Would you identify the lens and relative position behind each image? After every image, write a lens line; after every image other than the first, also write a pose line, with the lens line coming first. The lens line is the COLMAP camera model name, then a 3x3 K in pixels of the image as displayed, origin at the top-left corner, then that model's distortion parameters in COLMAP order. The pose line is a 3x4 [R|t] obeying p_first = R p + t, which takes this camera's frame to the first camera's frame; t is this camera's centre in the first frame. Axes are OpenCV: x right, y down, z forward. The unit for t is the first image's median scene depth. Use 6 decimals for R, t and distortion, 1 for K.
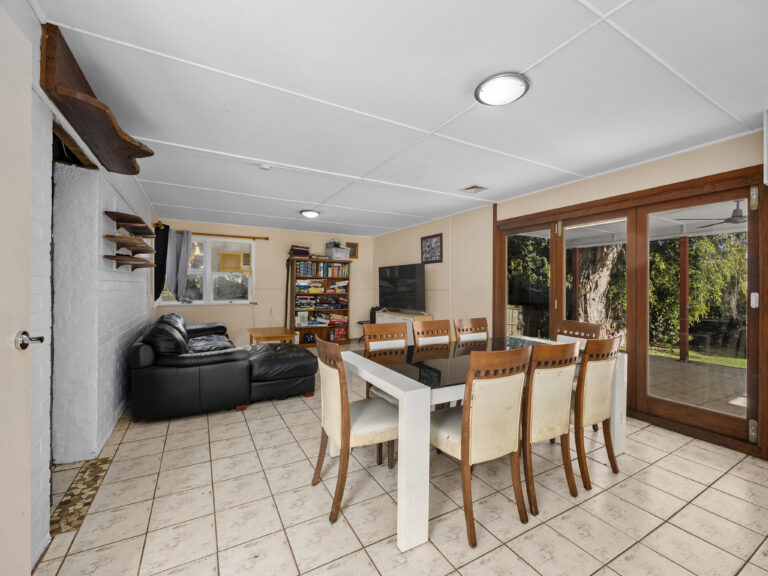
lens RADIAL K [[336.4, 0, 384.6], [0, 336.4, 284.3], [0, 0, 1]] dist [-0.002168, -0.000577]
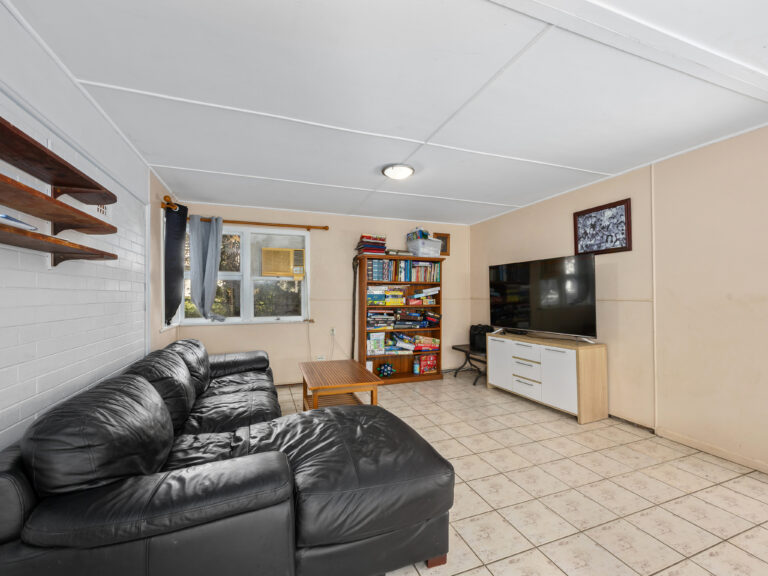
lens RADIAL K [[336.4, 0, 382.1], [0, 336.4, 294.1], [0, 0, 1]] dist [-0.002168, -0.000577]
pose [[0.986891, -0.009058, -0.161134, -0.122678], [0.009528, 0.999952, 0.002146, 0.001011], [0.161107, -0.003654, 0.986930, 0.326253]]
